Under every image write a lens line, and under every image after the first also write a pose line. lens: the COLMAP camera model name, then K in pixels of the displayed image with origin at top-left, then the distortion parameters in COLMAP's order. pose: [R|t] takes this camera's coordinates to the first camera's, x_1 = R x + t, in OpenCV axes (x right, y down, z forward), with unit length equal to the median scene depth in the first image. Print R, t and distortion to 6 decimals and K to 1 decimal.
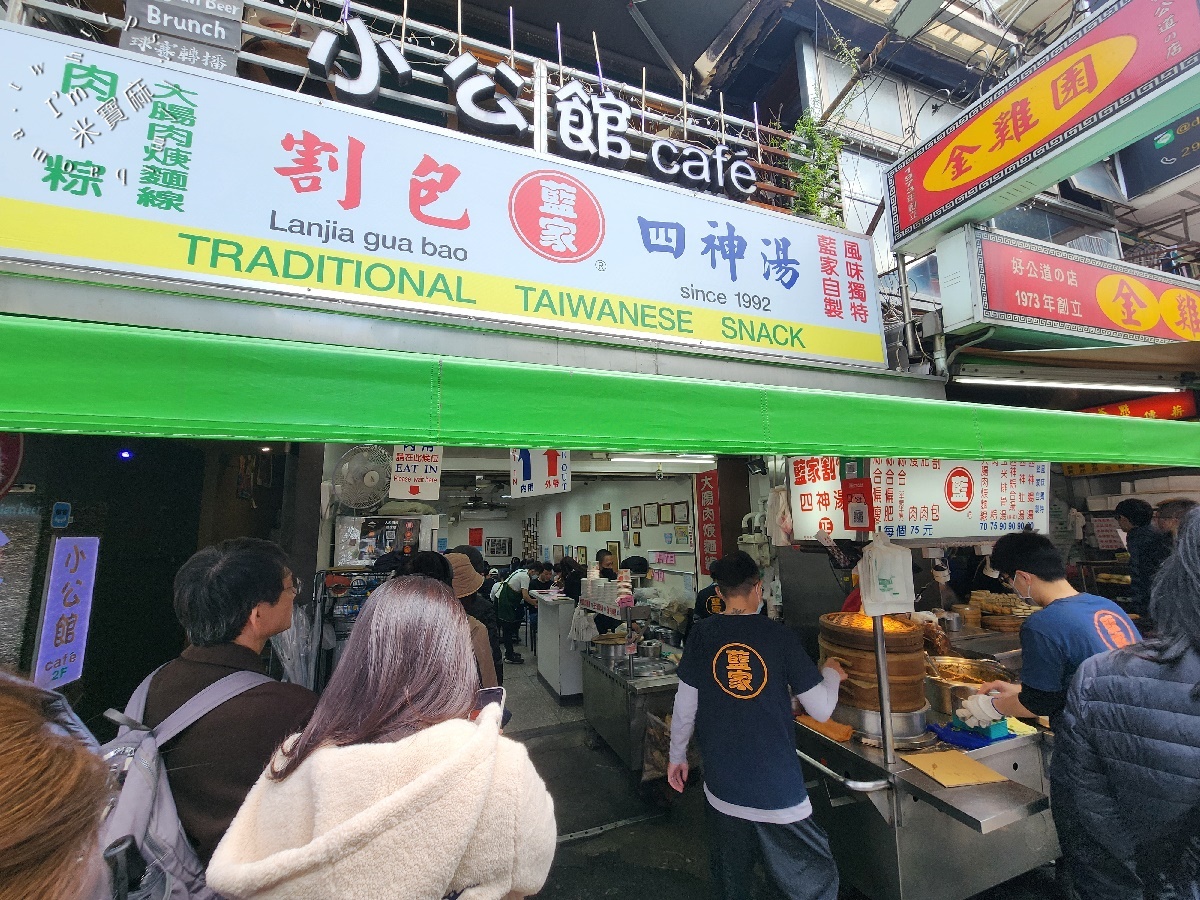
lens RADIAL K [[483.0, 0, 600.0], [0, 483.0, 450.0], [0, 0, 1]] dist [0.001899, -0.004638]
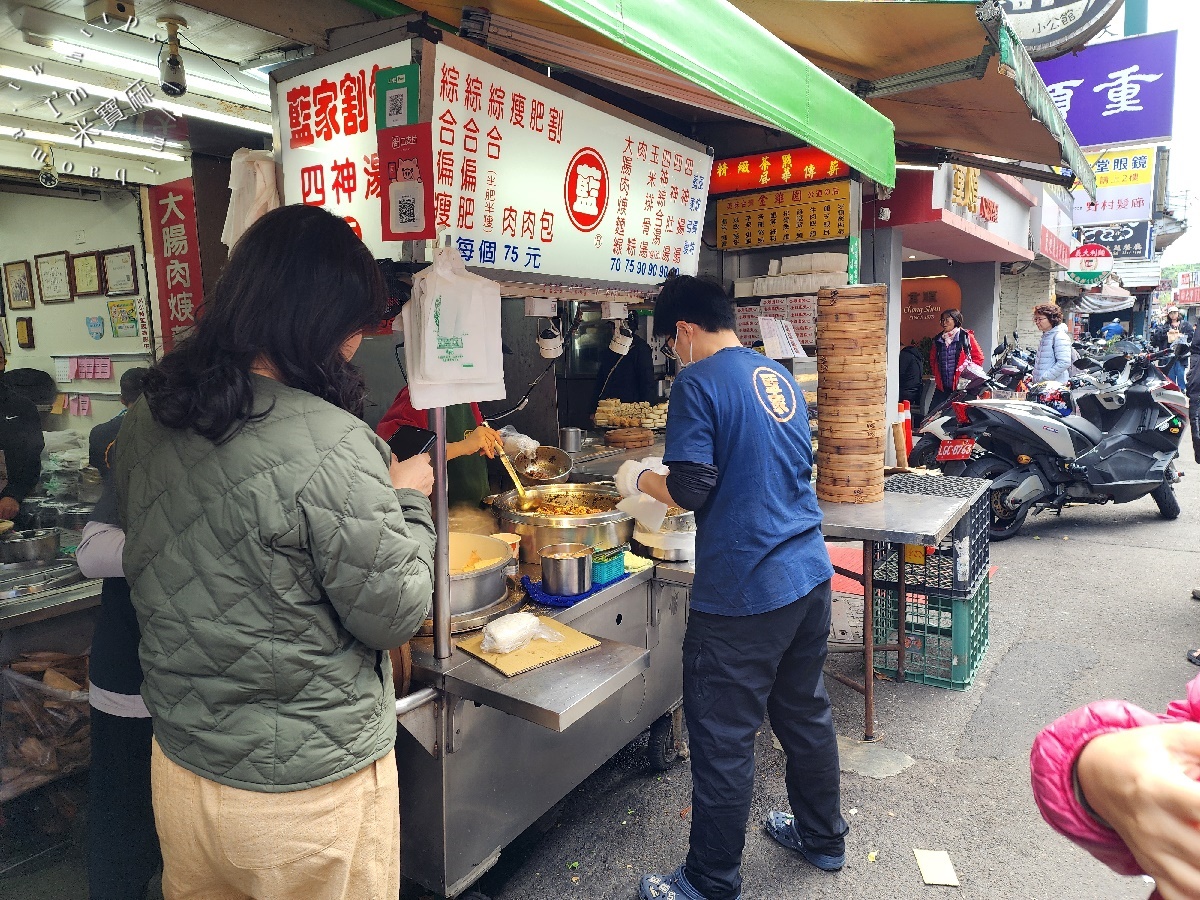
lens RADIAL K [[785.8, 0, 600.0], [0, 785.8, 450.0], [0, 0, 1]] dist [-0.042128, -0.000795]
pose [[0.808514, -0.076017, 0.583547, 0.206249], [-0.089829, 0.964058, 0.250044, 0.146548], [-0.581581, -0.254583, 0.772626, 0.215331]]
